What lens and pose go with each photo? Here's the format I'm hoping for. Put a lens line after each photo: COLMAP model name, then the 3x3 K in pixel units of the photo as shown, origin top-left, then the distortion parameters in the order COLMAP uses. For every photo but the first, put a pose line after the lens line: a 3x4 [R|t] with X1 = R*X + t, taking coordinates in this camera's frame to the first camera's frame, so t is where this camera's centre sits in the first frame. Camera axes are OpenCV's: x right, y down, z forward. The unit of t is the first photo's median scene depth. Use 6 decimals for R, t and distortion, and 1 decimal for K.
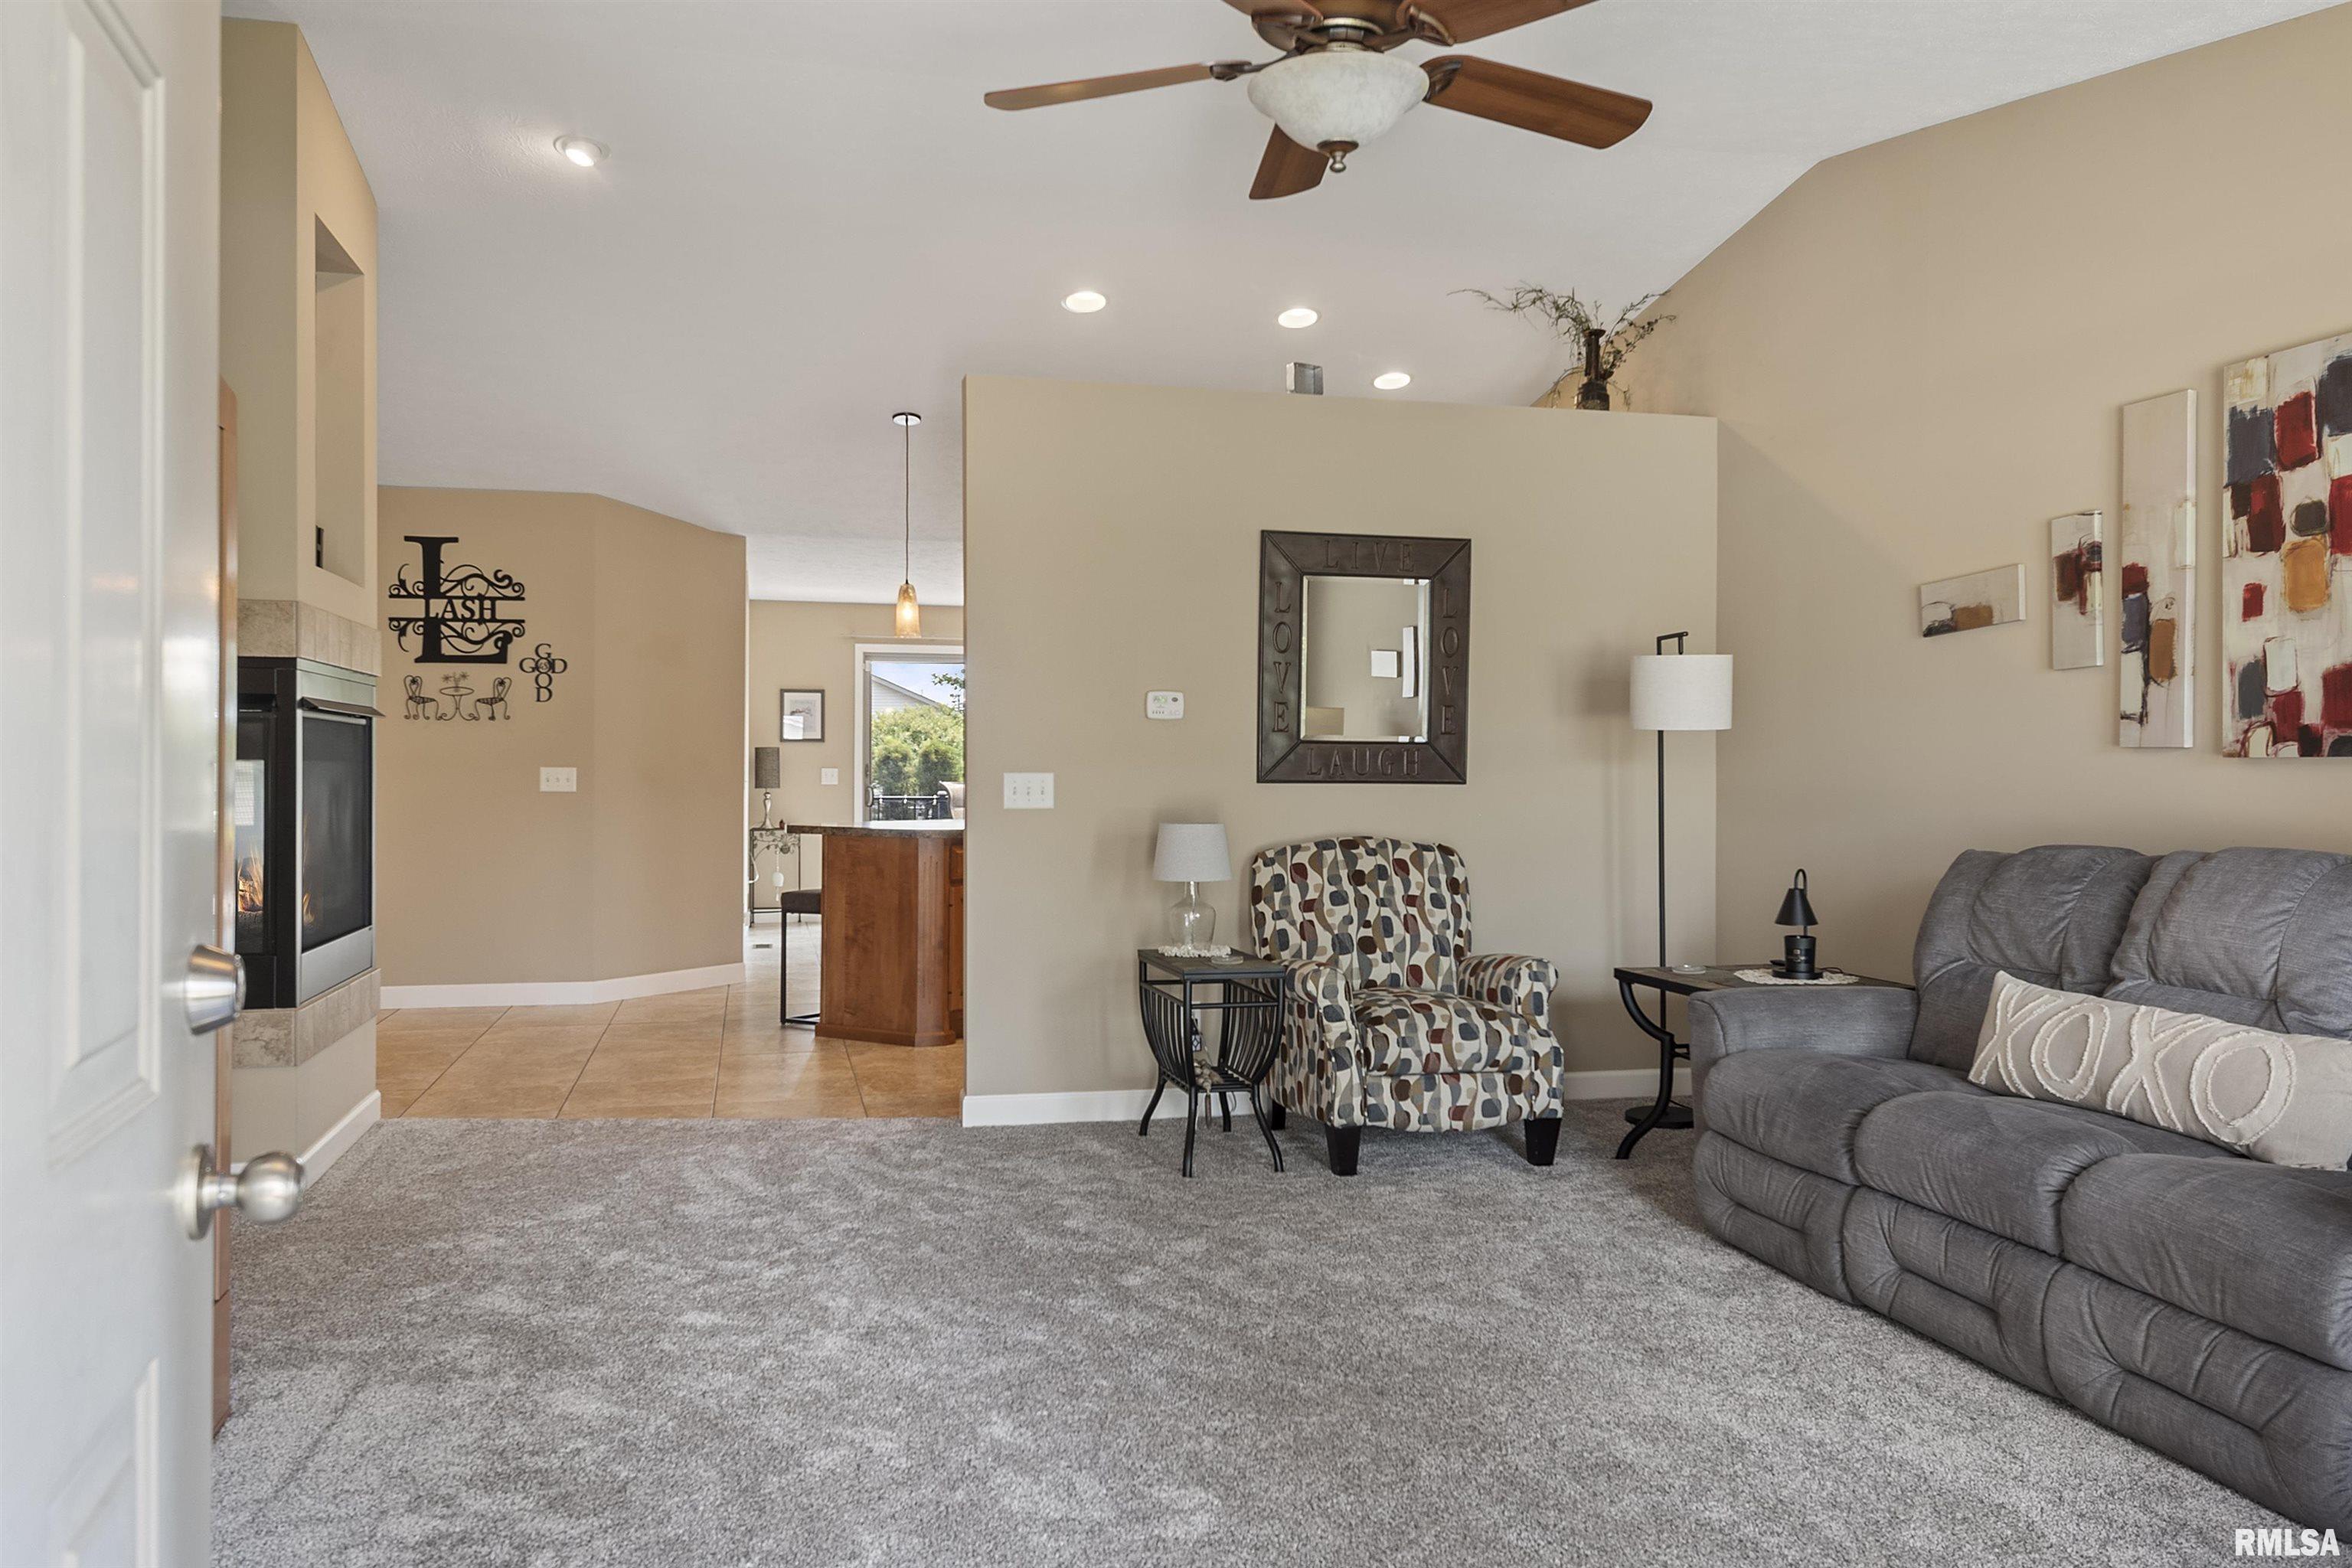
lens RADIAL K [[1728.0, 0, 1194.9], [0, 1728.0, 767.5], [0, 0, 1]] dist [0.043837, -0.047653]
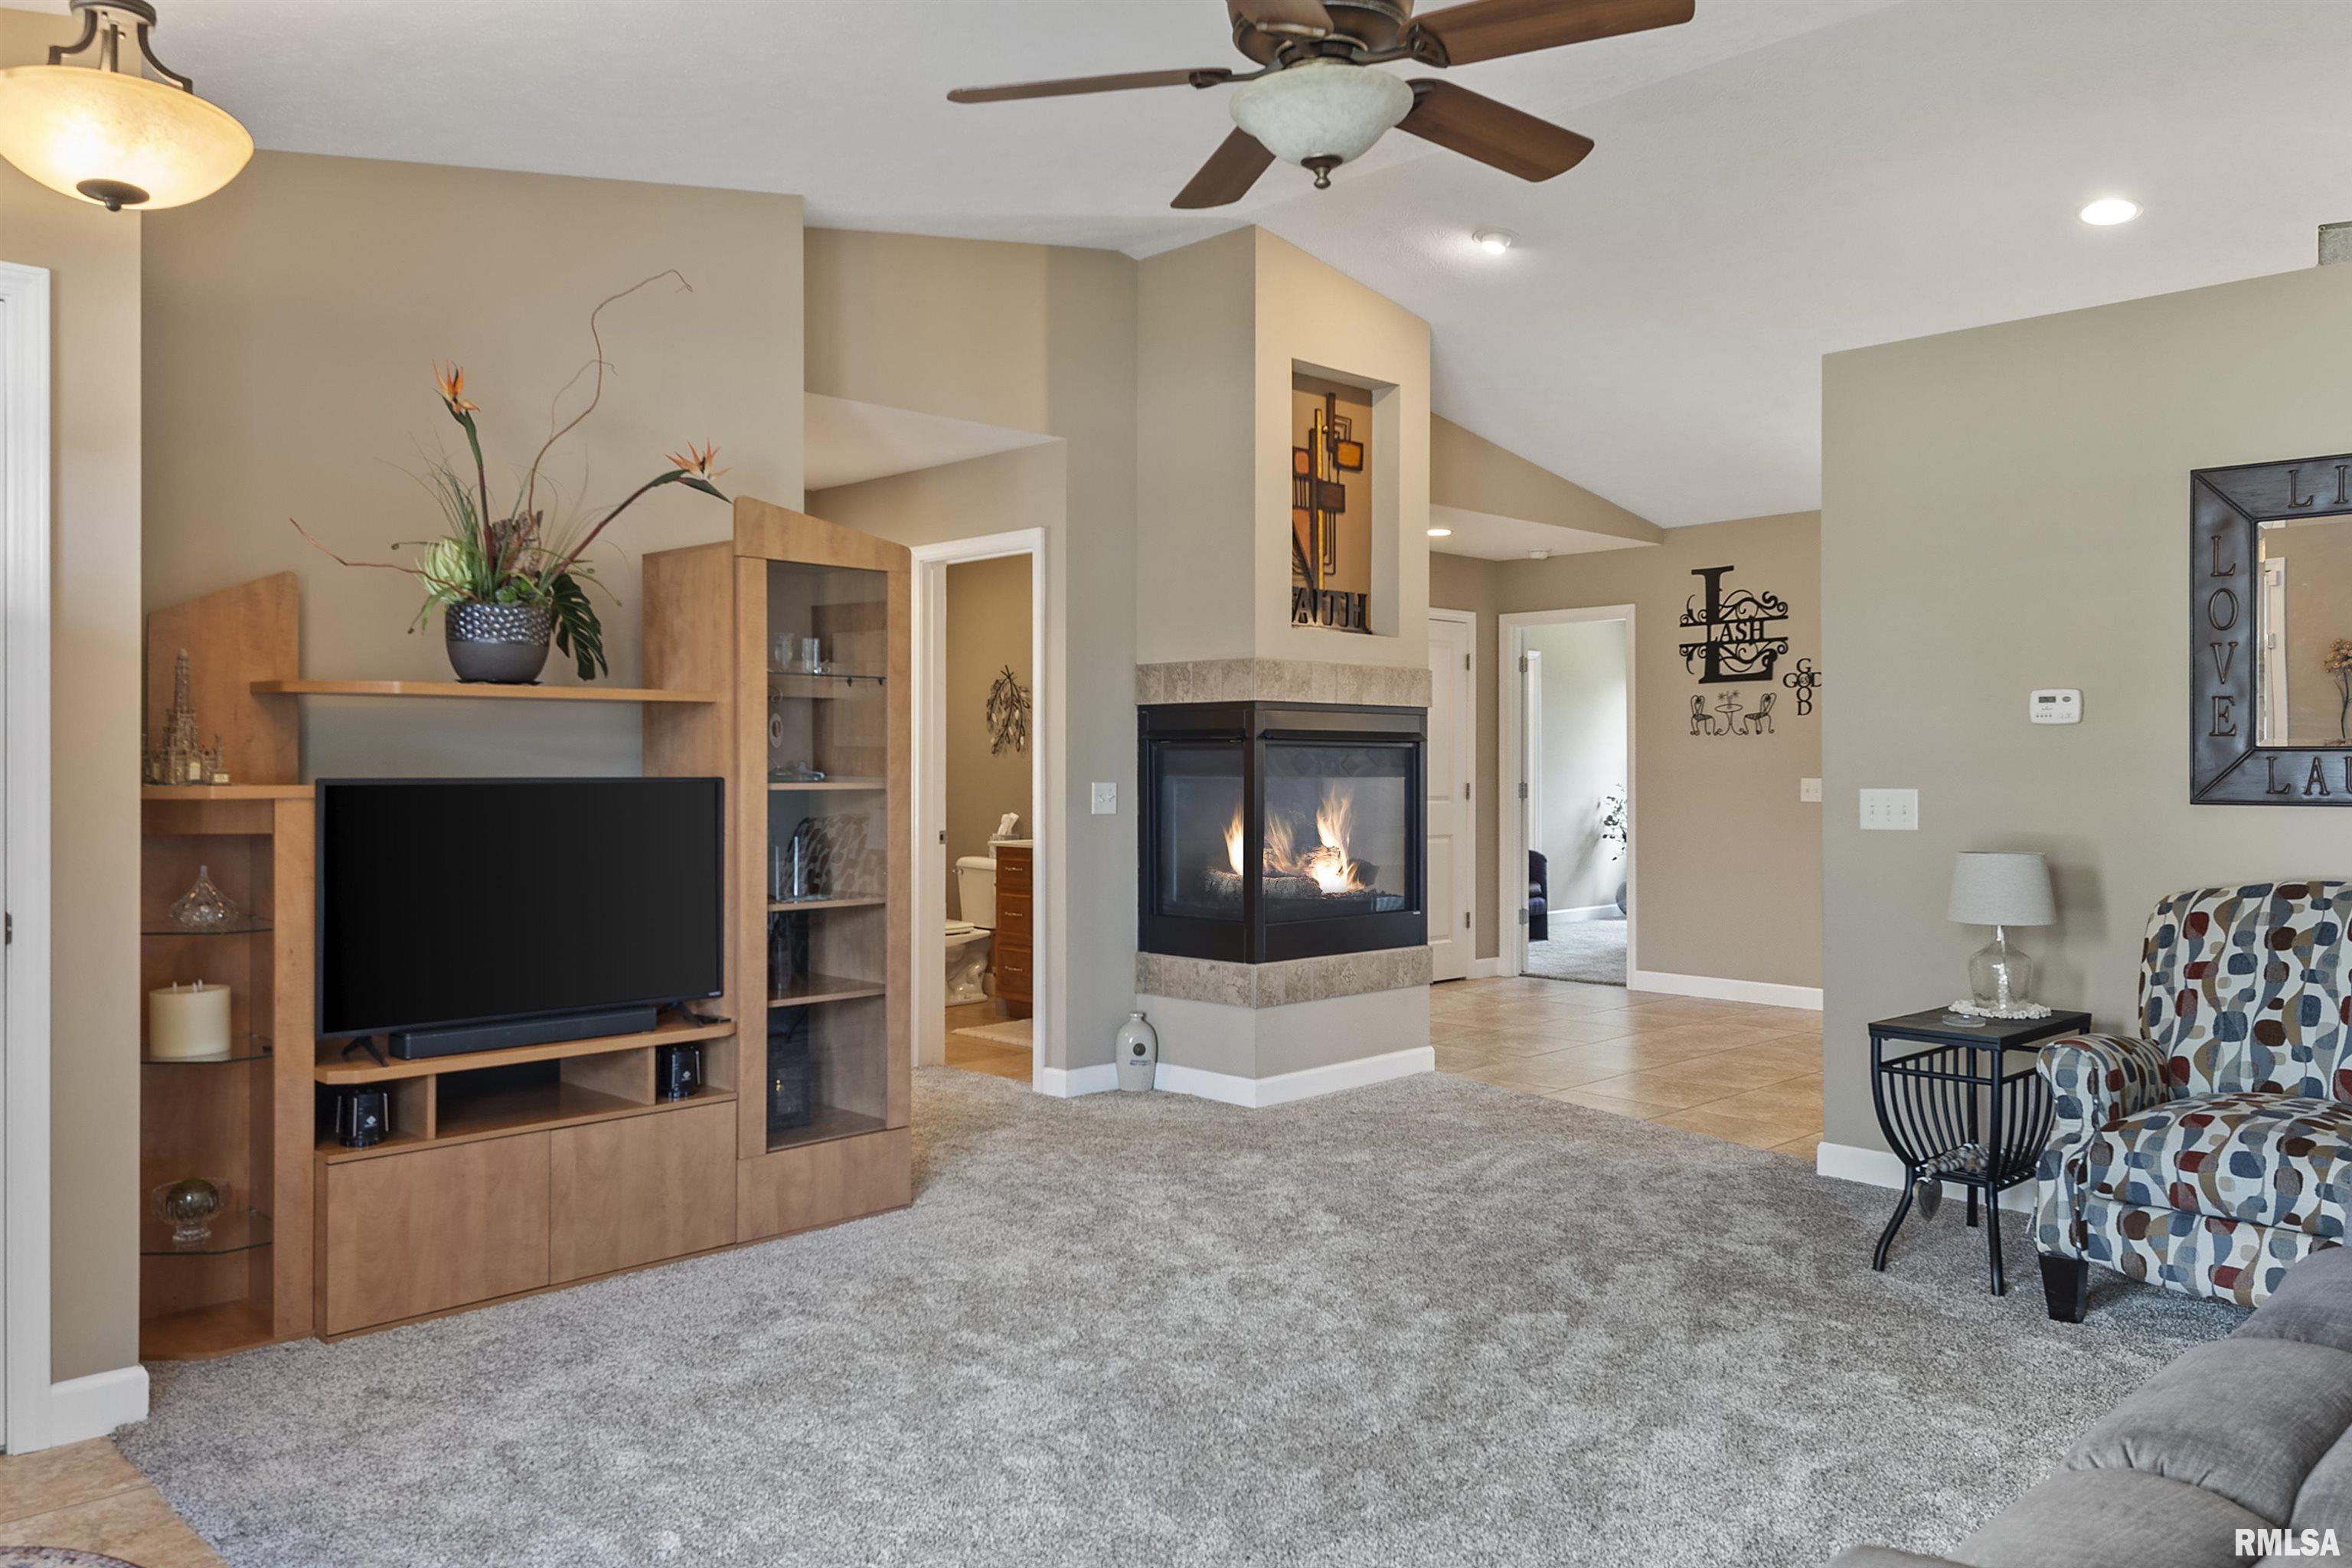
lens RADIAL K [[1728.0, 0, 1194.9], [0, 1728.0, 767.5], [0, 0, 1]] dist [0.043837, -0.047653]
pose [[0.500246, -0.005737, -0.865864, 0.502056], [0.004828, 0.999981, -0.003836, -0.006510], [0.865870, -0.002261, 0.500265, 0.252420]]
